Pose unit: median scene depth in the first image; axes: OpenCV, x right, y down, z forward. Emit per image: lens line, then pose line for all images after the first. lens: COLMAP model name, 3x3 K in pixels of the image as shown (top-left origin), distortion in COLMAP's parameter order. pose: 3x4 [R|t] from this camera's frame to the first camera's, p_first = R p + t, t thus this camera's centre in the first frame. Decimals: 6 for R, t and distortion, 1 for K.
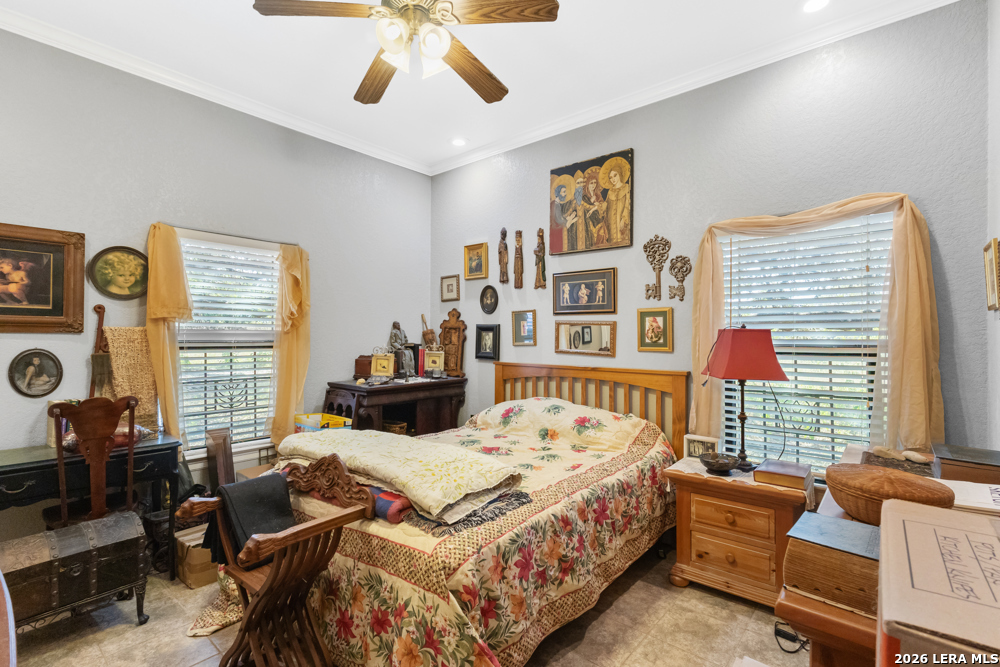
lens RADIAL K [[471.4, 0, 500.0], [0, 471.4, 333.5], [0, 0, 1]] dist [0.000001, 0.000606]
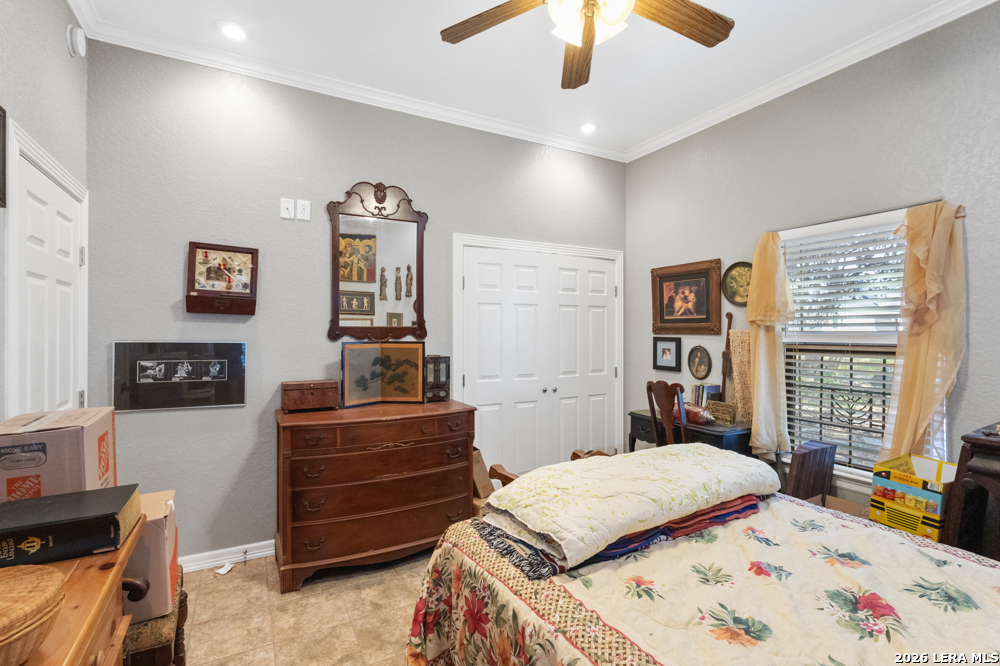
lens RADIAL K [[471.4, 0, 500.0], [0, 471.4, 333.0], [0, 0, 1]] dist [0.000001, 0.000606]
pose [[-0.364843, -0.002221, -0.931067, 0.535783], [0.003384, 0.999987, -0.003711, -0.003611], [0.931063, -0.004505, -0.364830, 0.888532]]
